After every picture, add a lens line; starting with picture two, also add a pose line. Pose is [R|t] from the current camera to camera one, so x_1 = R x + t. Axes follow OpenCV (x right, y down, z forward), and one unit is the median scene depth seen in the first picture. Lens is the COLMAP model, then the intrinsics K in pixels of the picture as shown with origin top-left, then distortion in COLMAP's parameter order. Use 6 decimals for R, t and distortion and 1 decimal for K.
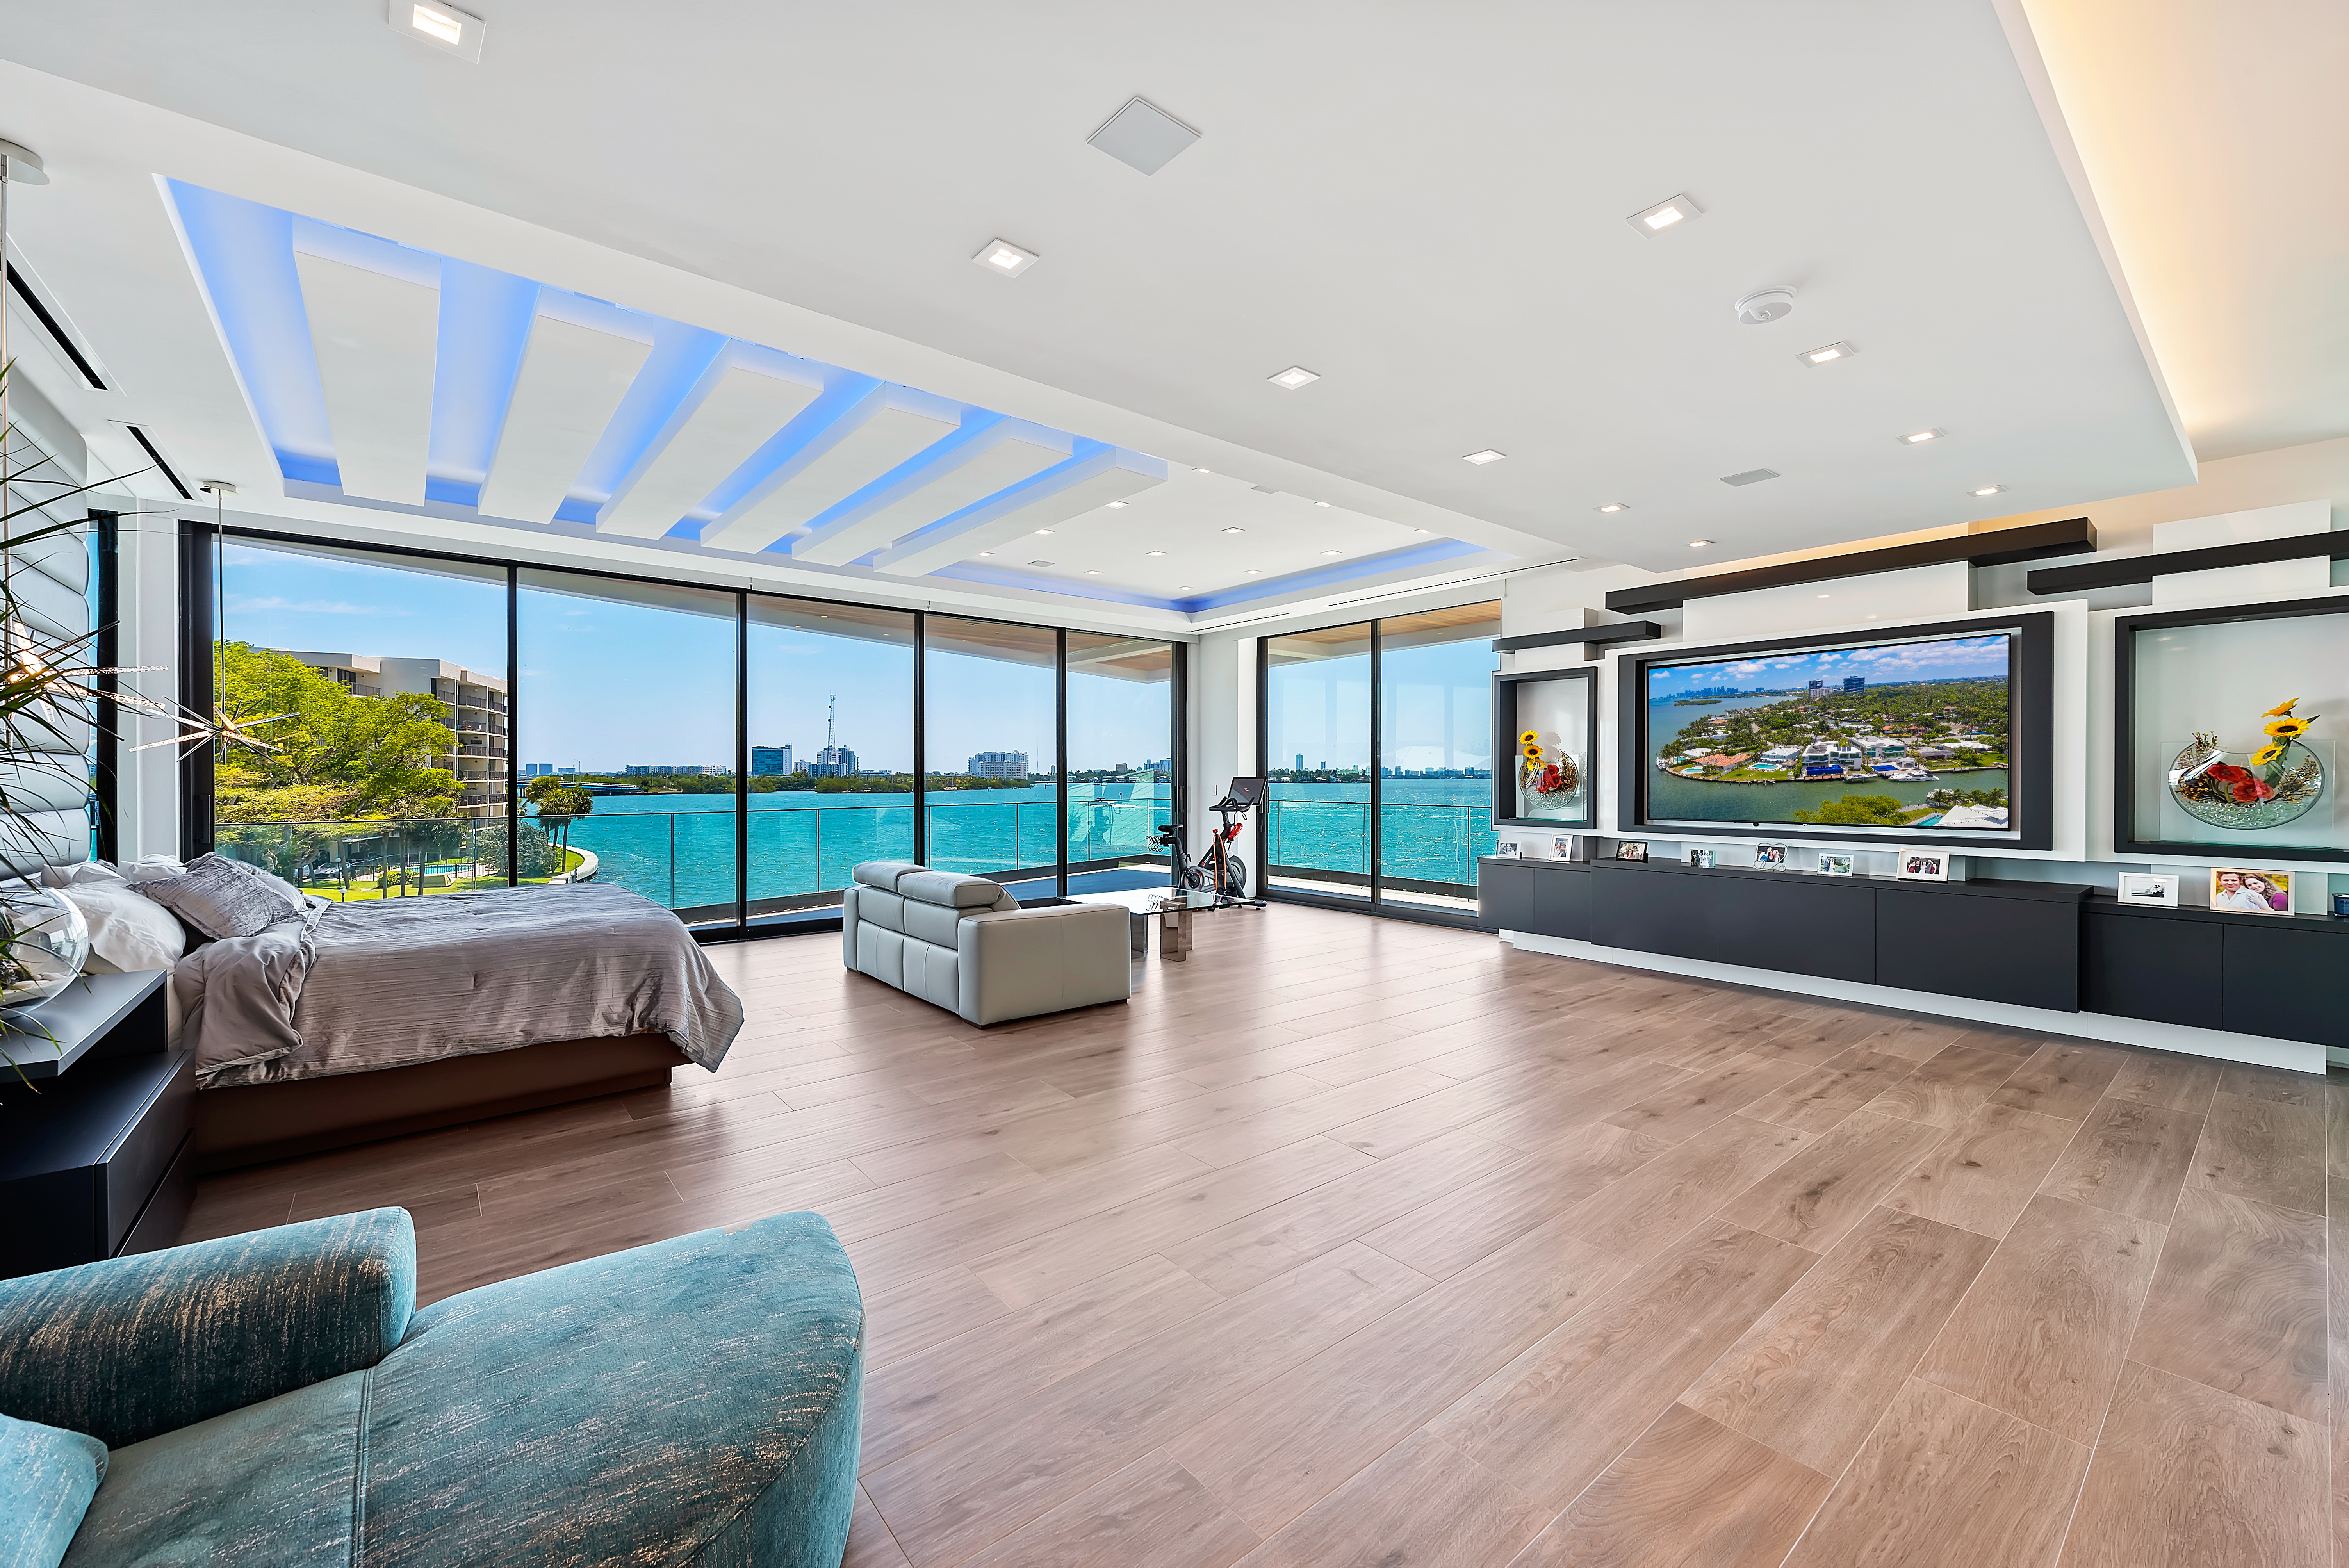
lens RADIAL K [[916.6, 0, 1174.5], [0, 916.6, 784.0], [0, 0, 1]] dist [0.021174, -0.009455]
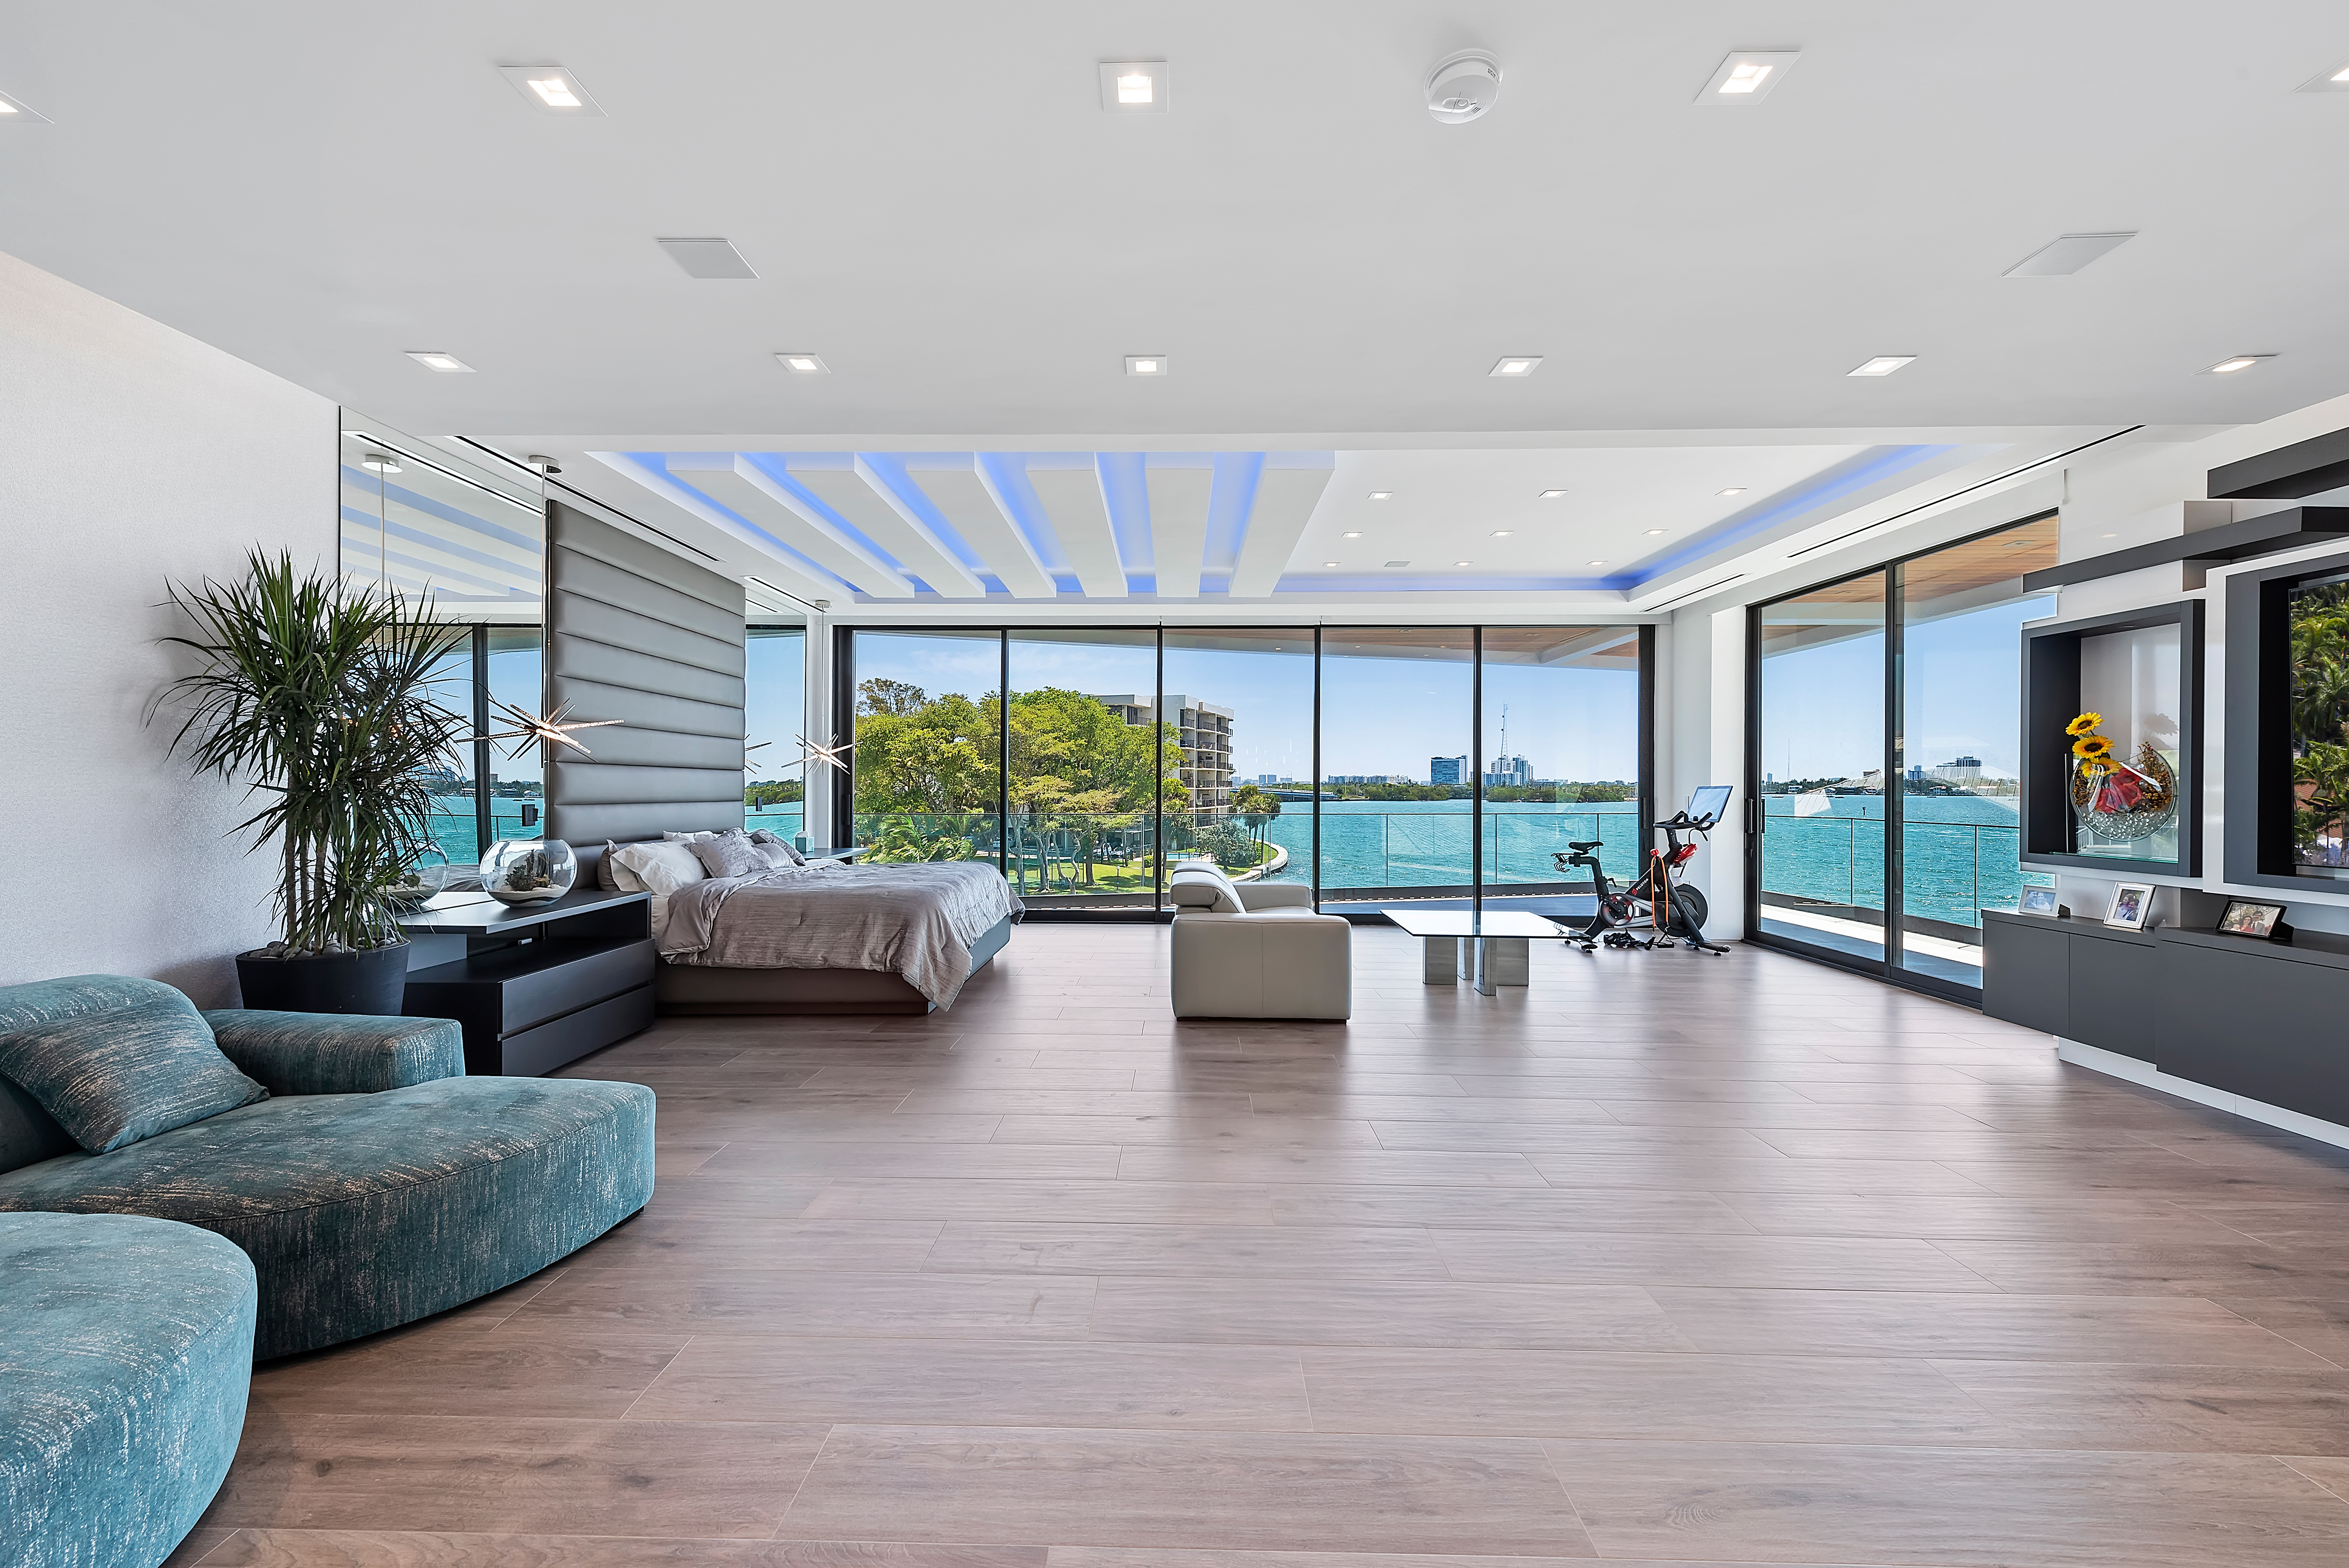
lens RADIAL K [[916.6, 0, 1174.5], [0, 916.6, 784.0], [0, 0, 1]] dist [0.021174, -0.009455]
pose [[0.762291, 0.002251, -0.647230, 0.187224], [-0.008770, 0.999938, -0.006852, -0.000229], [0.647175, 0.010899, 0.762264, 0.071708]]
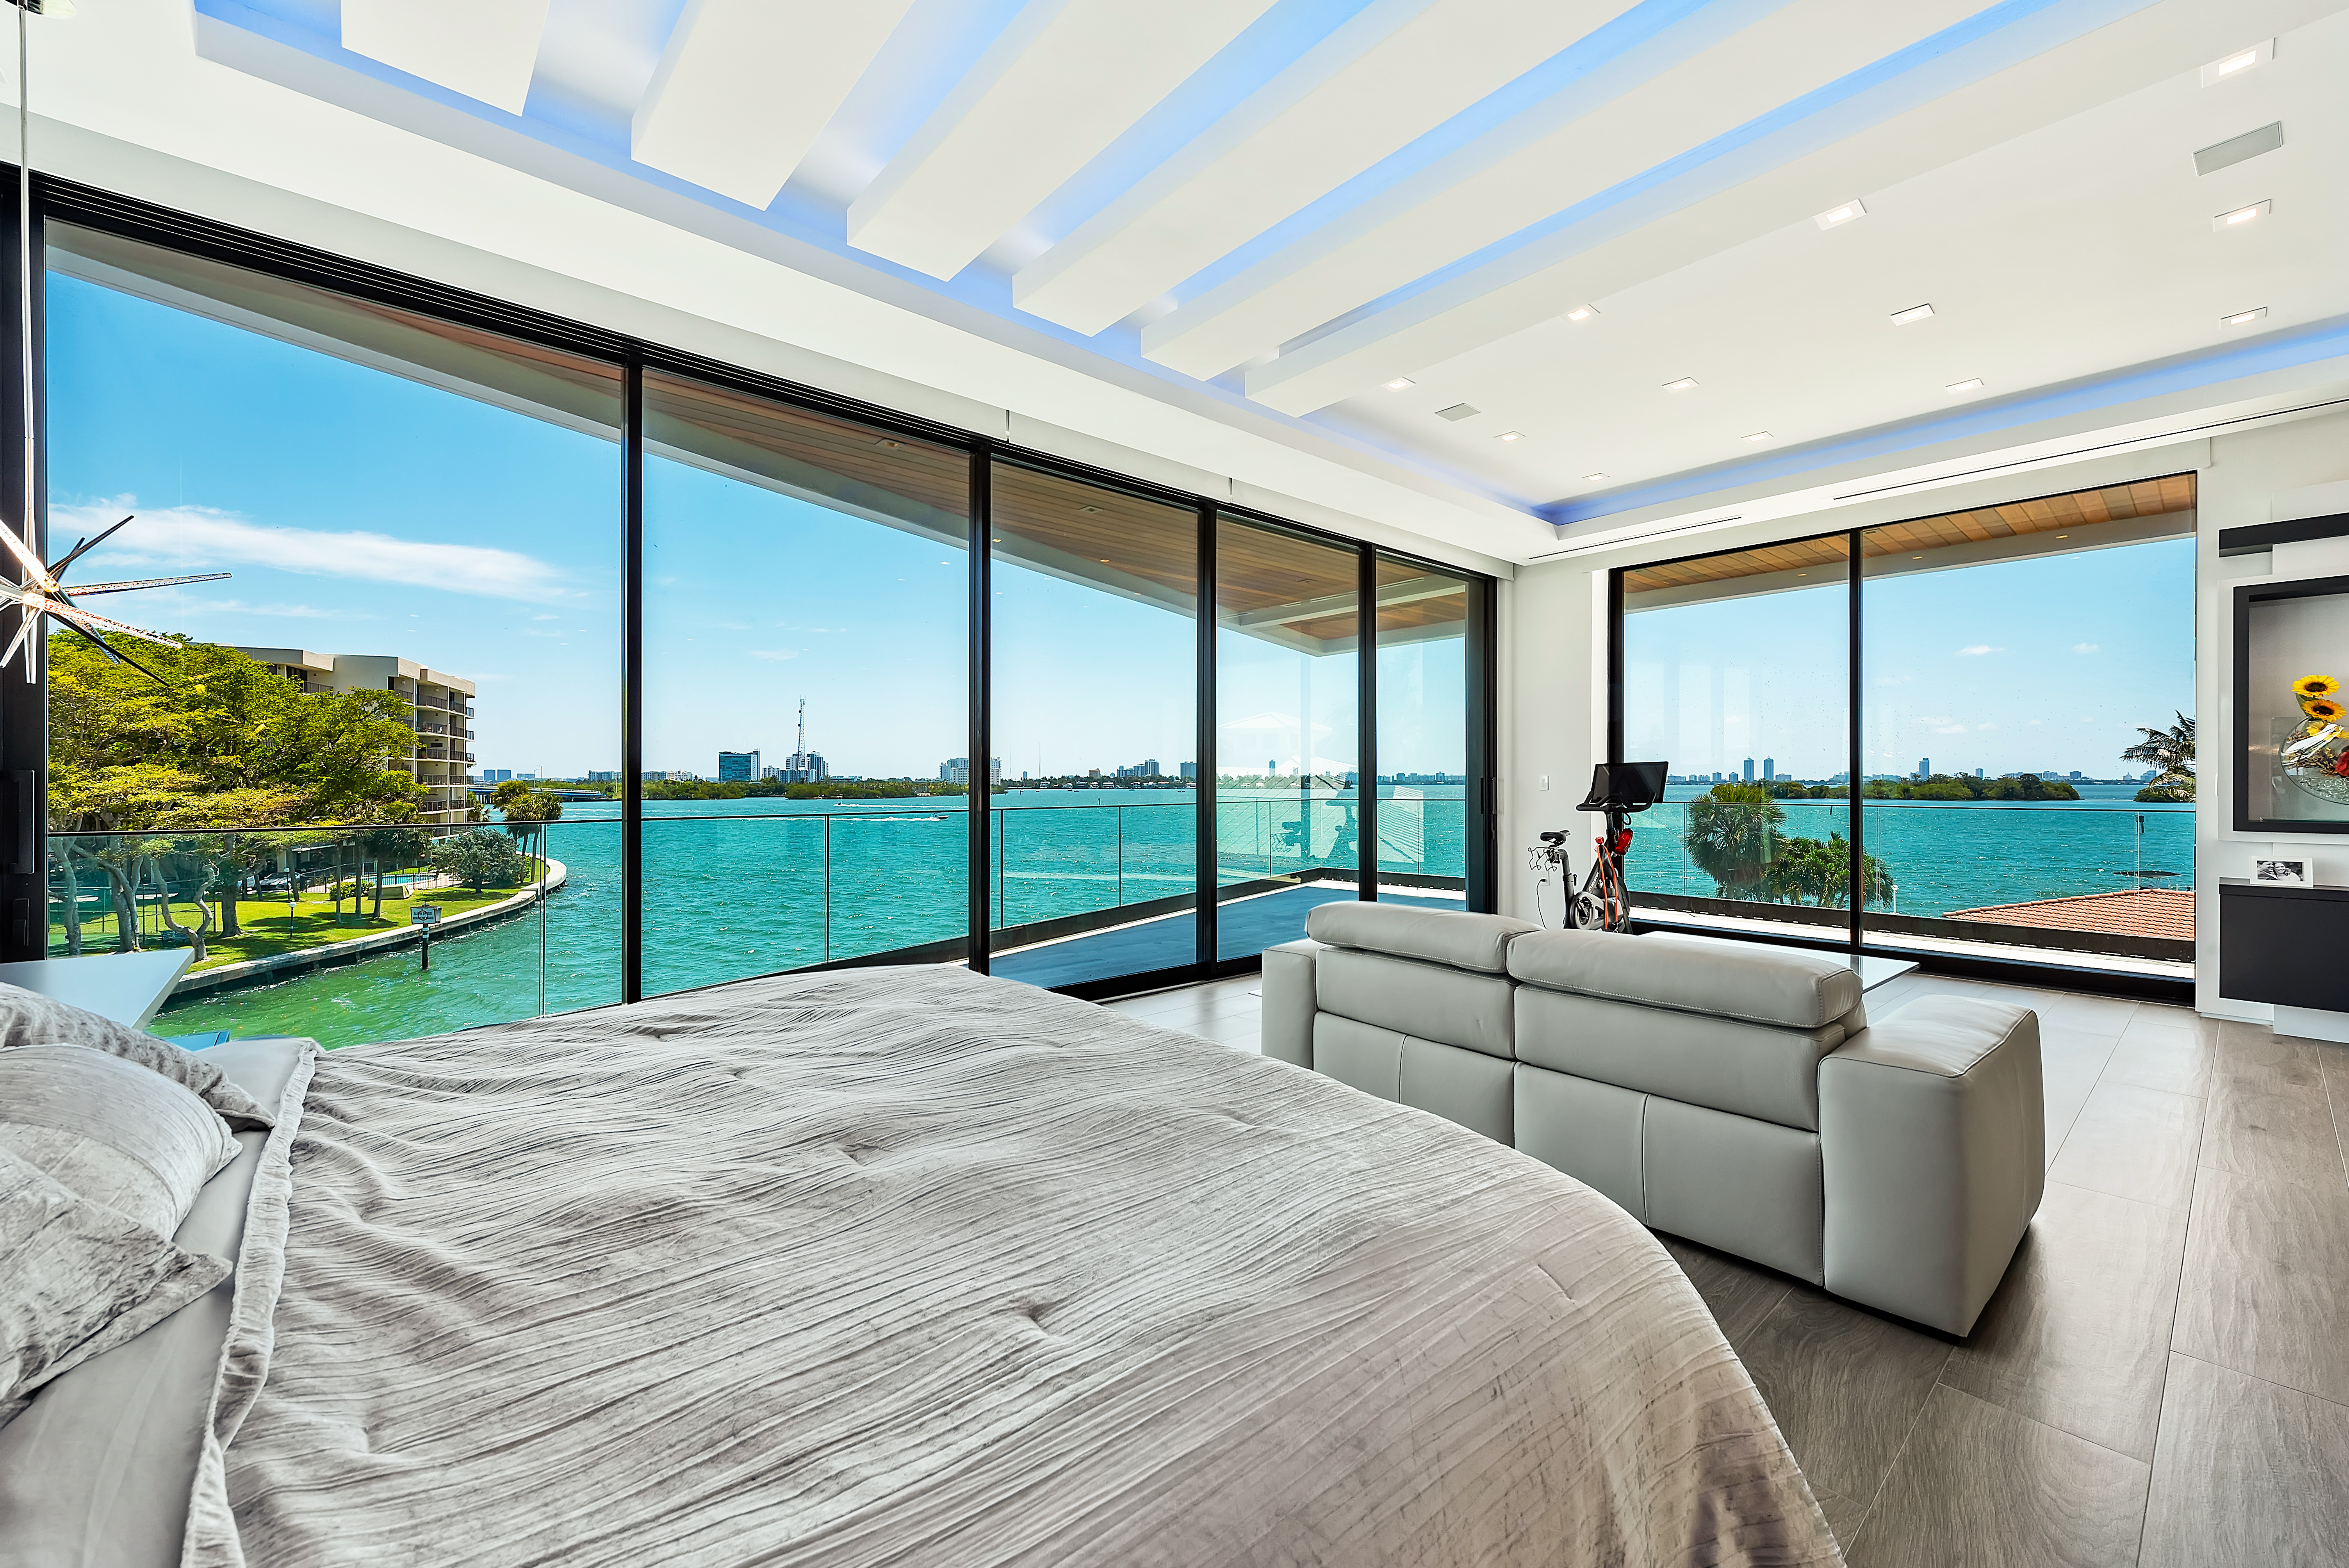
lens RADIAL K [[916.6, 0, 1174.5], [0, 916.6, 784.0], [0, 0, 1]] dist [0.021174, -0.009455]
pose [[0.999552, 0.000056, 0.029932, -0.221602], [0.000138, 0.999979, -0.006498, 0.009801], [-0.029932, 0.006500, 0.999531, 0.237929]]
